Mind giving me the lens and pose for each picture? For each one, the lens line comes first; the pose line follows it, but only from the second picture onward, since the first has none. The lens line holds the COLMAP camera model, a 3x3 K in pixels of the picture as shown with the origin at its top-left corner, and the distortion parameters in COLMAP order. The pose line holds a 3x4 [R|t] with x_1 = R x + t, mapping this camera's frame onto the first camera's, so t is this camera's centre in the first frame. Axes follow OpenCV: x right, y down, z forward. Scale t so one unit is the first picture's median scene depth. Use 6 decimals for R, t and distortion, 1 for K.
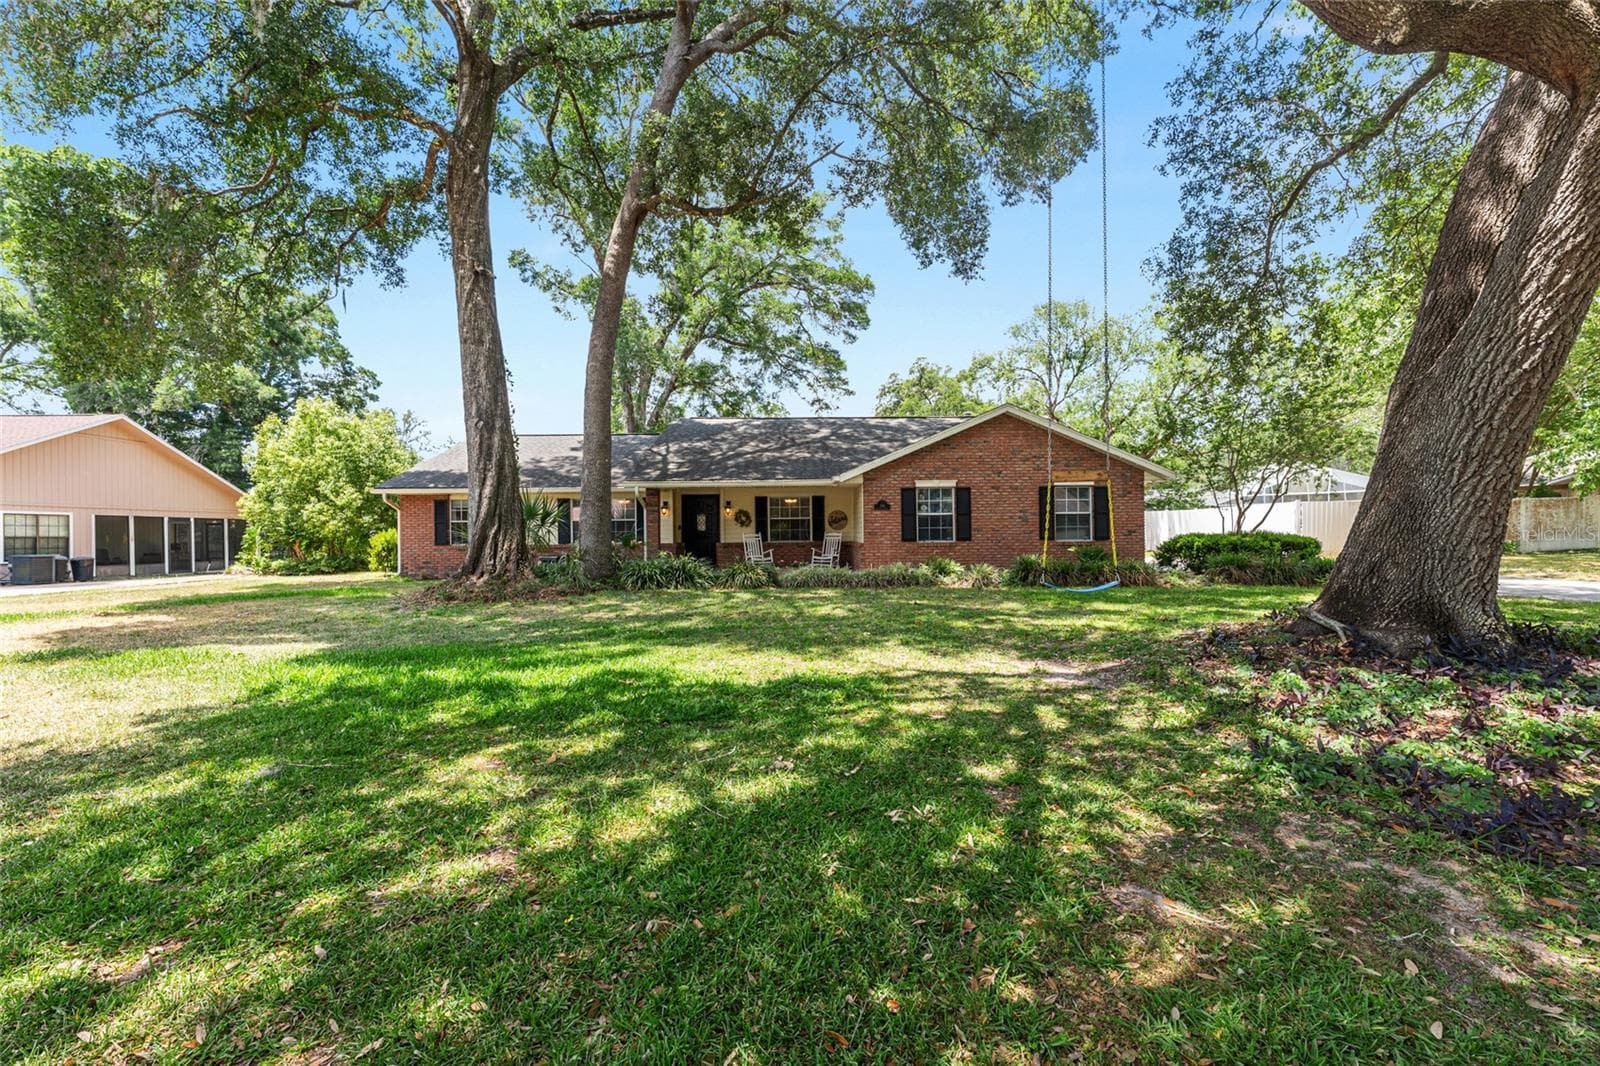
lens RADIAL K [[633.1, 0, 800.0], [0, 633.1, 533.0], [0, 0, 1]] dist [0.002605, -0.000109]
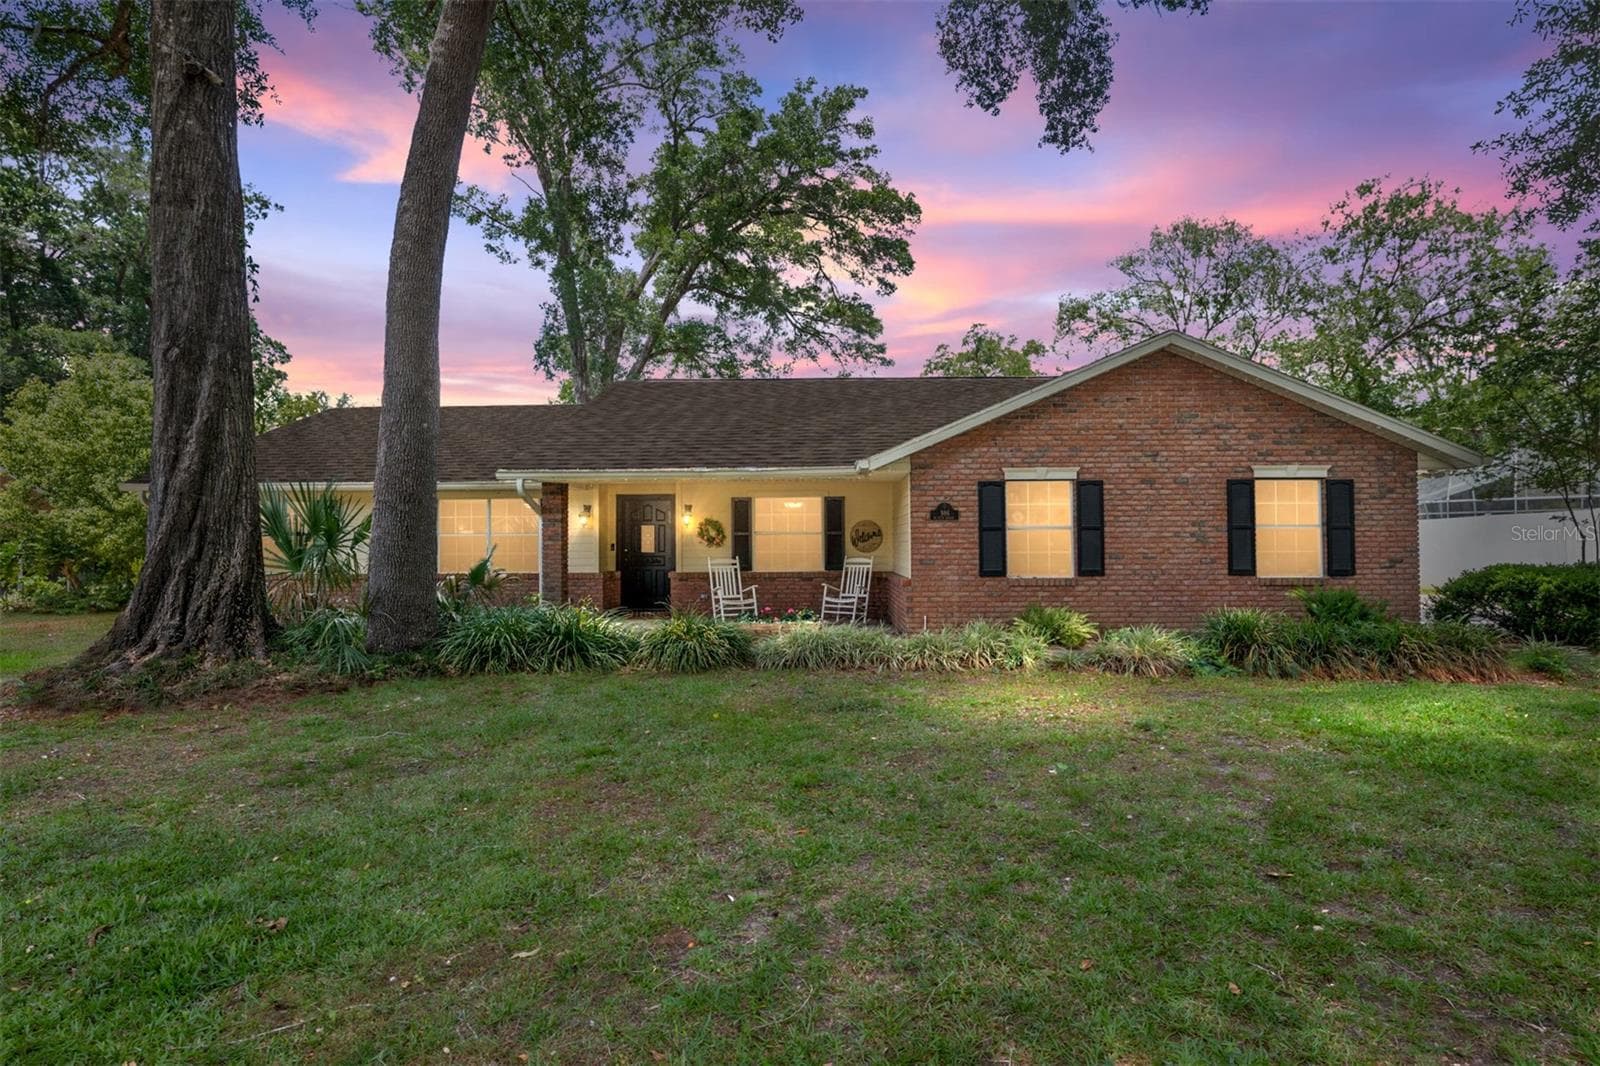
lens RADIAL K [[751.6, 0, 798.3], [0, 751.6, 532.4], [0, 0, 1]] dist [-0.008594, -0.000040]
pose [[0.999311, 0.004108, -0.036900, 0.024337], [-0.004788, 0.999820, -0.018363, -0.012681], [0.036818, 0.018527, 0.999150, 0.324685]]
